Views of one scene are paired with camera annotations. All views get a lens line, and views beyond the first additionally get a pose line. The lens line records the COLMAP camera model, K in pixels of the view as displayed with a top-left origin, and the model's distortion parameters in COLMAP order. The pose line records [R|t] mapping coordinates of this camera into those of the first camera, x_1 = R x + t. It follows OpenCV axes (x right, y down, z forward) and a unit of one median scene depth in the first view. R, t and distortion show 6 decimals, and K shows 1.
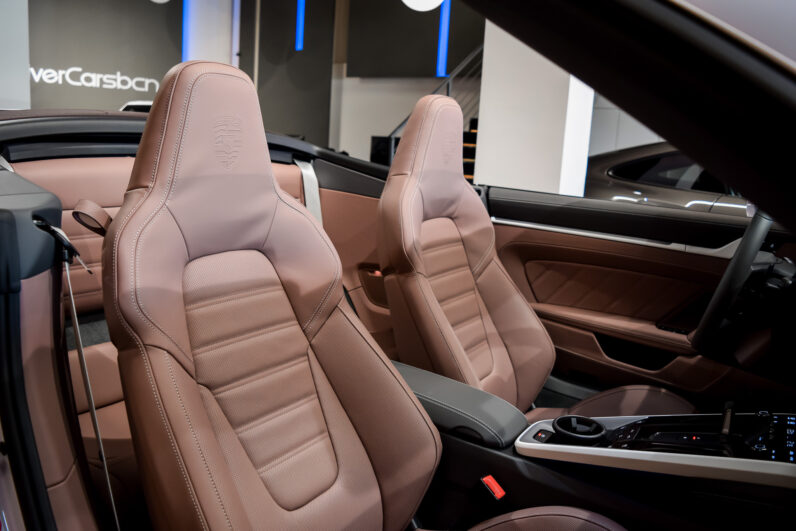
lens RADIAL K [[621.6, 0, 397.2], [0, 621.6, 265.1], [0, 0, 1]] dist [-0.093368, 0.010141]
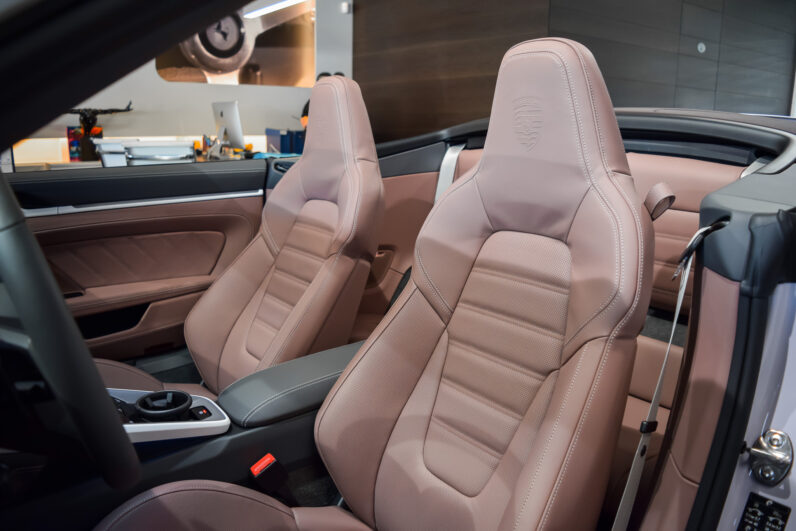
lens RADIAL K [[621.6, 0, 397.2], [0, 621.6, 265.1], [0, 0, 1]] dist [-0.093368, 0.010141]
pose [[-0.364345, 0.141566, -0.920441, 0.686700], [-0.200570, 0.953254, 0.226006, -0.156016], [0.909409, 0.266957, -0.318920, 1.067829]]
